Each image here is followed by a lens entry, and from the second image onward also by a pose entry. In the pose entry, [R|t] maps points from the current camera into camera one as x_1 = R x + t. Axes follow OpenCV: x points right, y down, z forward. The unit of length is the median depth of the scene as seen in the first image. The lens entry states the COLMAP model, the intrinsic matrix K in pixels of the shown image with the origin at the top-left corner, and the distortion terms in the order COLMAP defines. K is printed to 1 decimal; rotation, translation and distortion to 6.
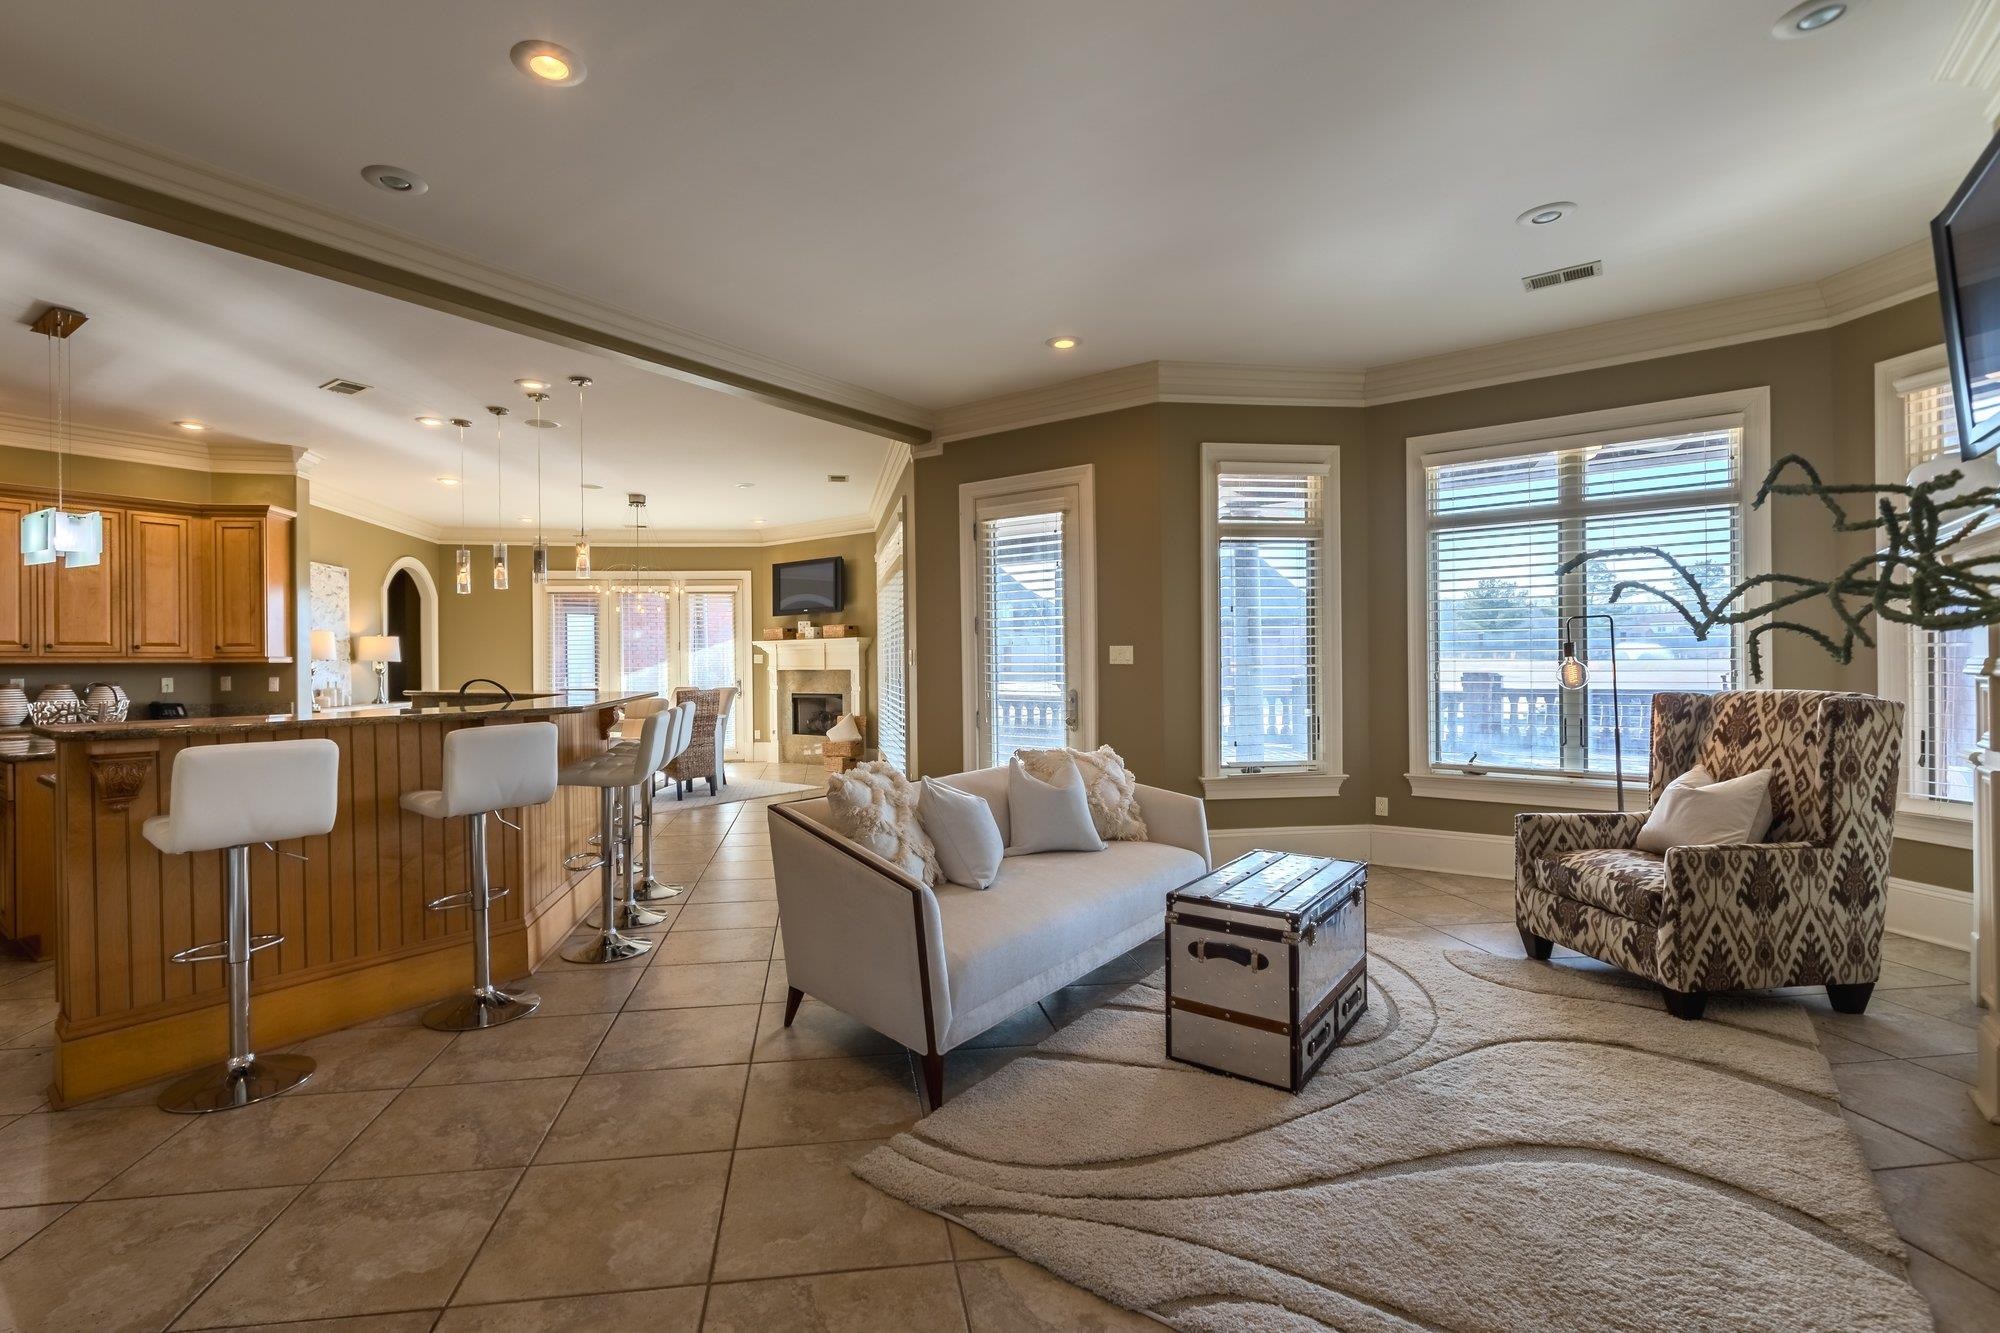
lens RADIAL K [[910.5, 0, 946.1], [0, 910.5, 666.4], [0, 0, 1]] dist [-0.004178, -0.000173]
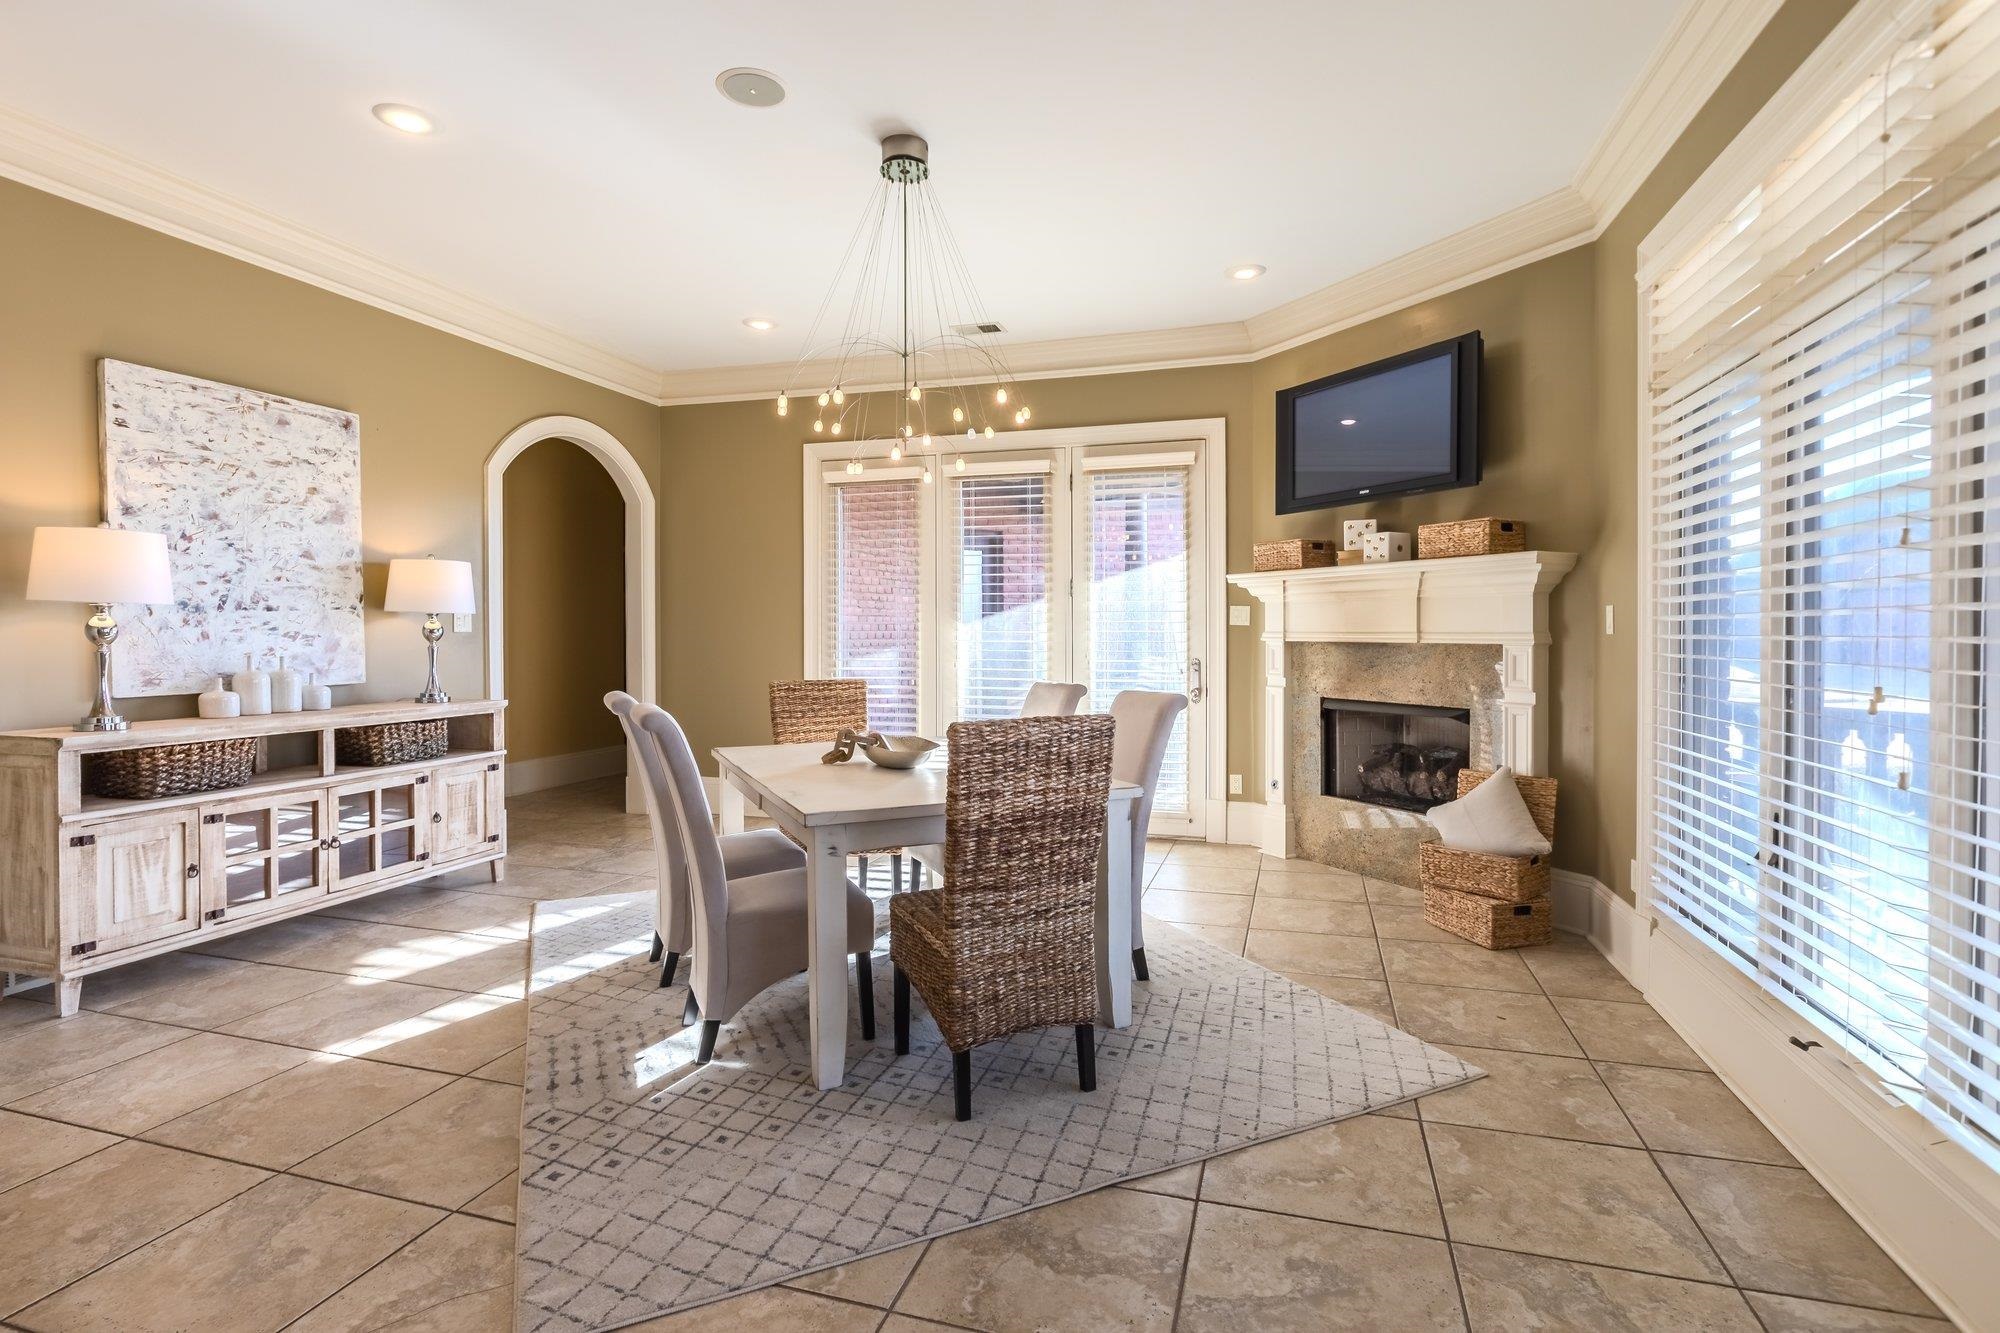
lens RADIAL K [[984.5, 0, 987.9], [0, 984.5, 626.3], [0, 0, 1]] dist [0.001879, 0.000247]
pose [[0.904589, 0.007210, -0.426224, -0.124210], [-0.009885, 0.999943, -0.004065, 0.000184], [0.426170, 0.007890, 0.904609, 0.566454]]
